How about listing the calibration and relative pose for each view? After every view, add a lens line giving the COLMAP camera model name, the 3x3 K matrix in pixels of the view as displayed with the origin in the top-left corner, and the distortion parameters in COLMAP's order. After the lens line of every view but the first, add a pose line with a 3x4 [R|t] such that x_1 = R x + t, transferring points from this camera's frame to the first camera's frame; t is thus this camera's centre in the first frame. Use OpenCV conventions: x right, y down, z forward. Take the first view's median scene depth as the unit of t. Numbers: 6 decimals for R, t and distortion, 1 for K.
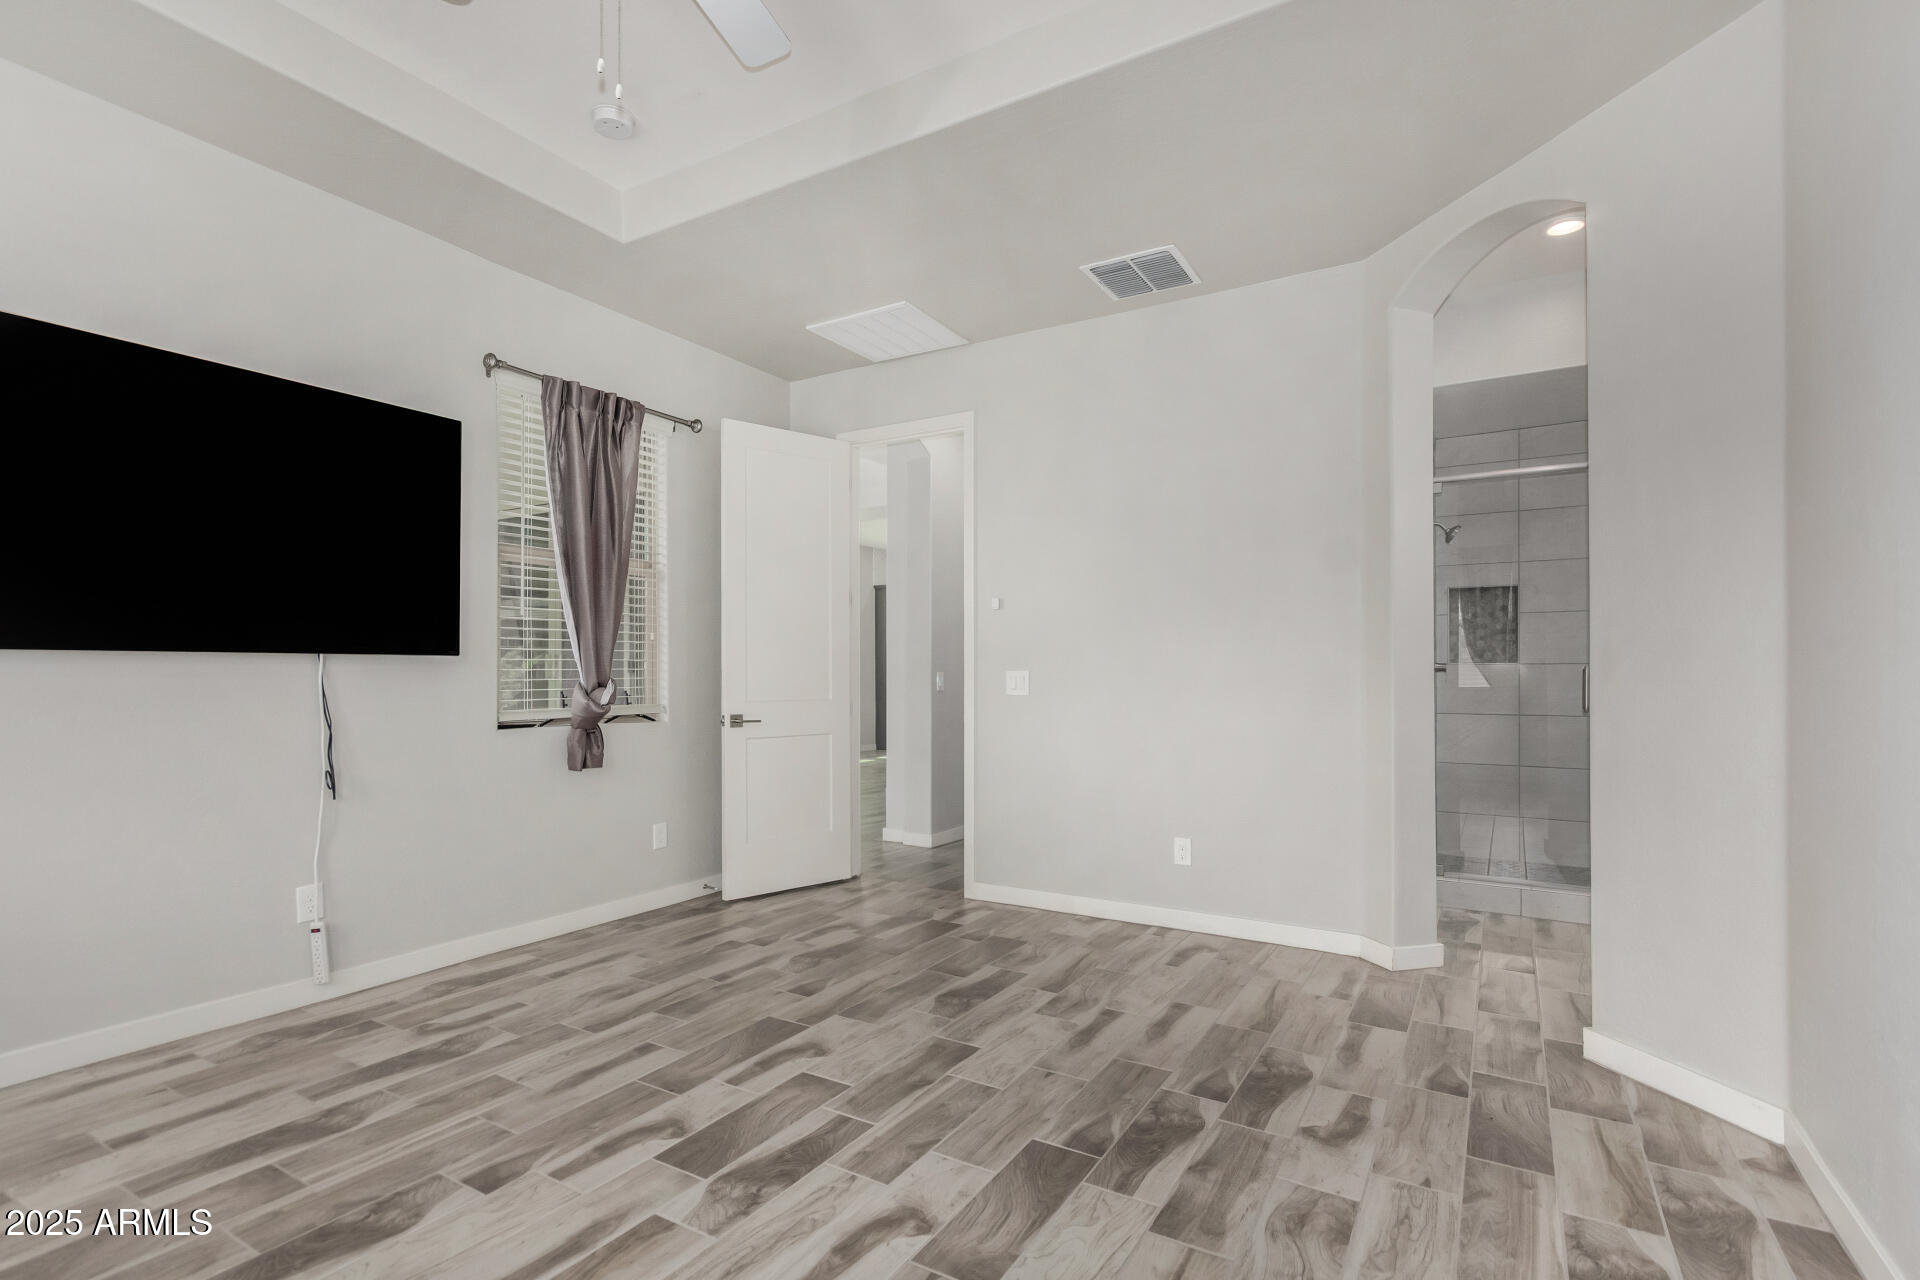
lens RADIAL K [[912.5, 0, 958.4], [0, 912.5, 667.6], [0, 0, 1]] dist [0.001864, 0.000828]
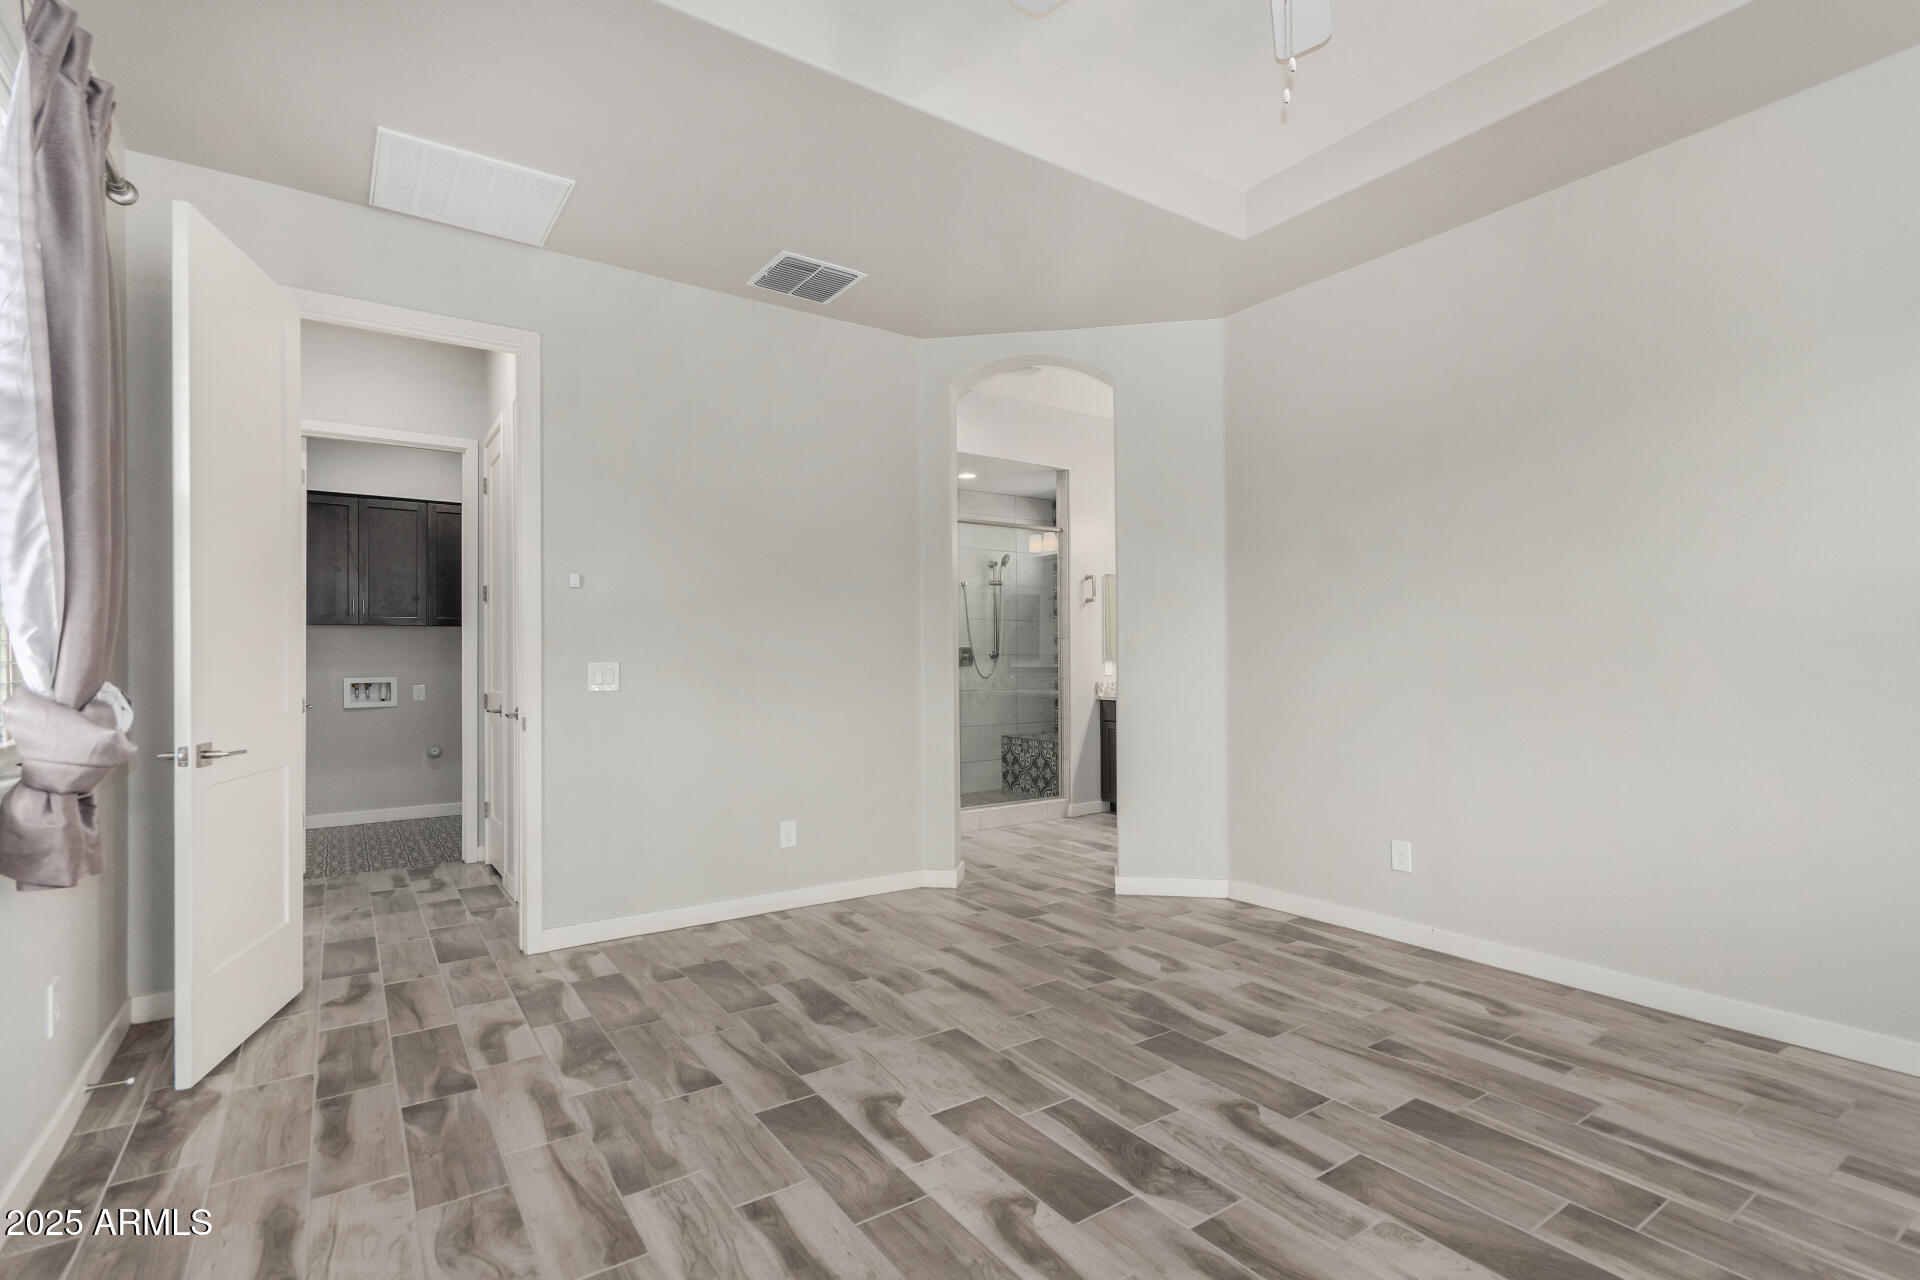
lens RADIAL K [[895.1, 0, 964.4], [0, 895.1, 657.1], [0, 0, 1]] dist [0.000542, 0.001194]
pose [[0.408662, 0.000593, 0.912686, -0.913349], [-0.001333, 0.999999, -0.000053, -0.004349], [-0.912685, -0.001195, 0.408662, 0.587176]]
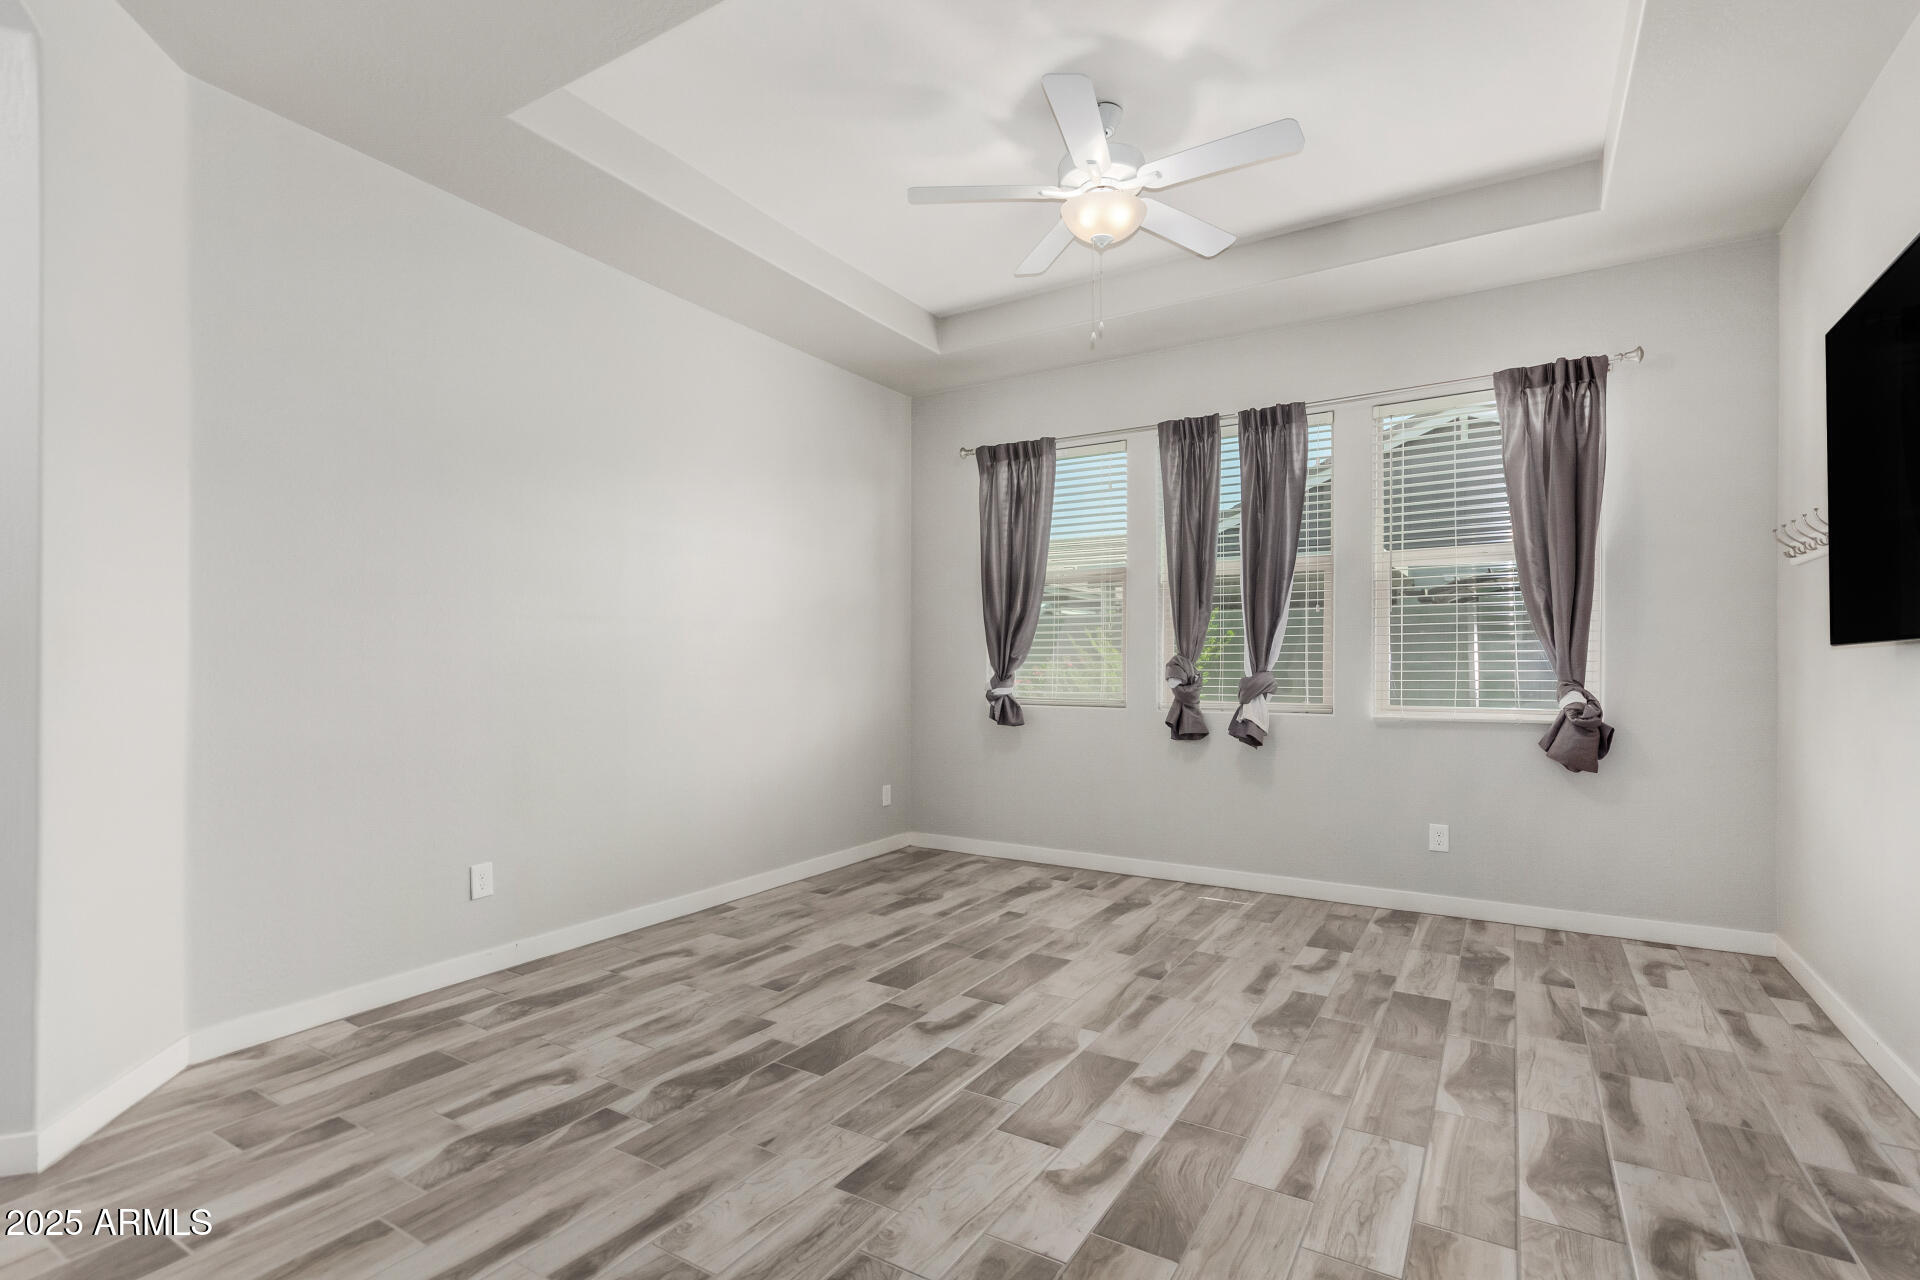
lens RADIAL K [[895.1, 0, 964.4], [0, 895.1, 657.1], [0, 0, 1]] dist [0.000542, 0.001194]
pose [[-0.999962, -0.004337, 0.007560, -0.082758], [-0.004485, 0.999797, -0.019621, 0.012847], [-0.007473, -0.019654, -0.999779, 1.742084]]
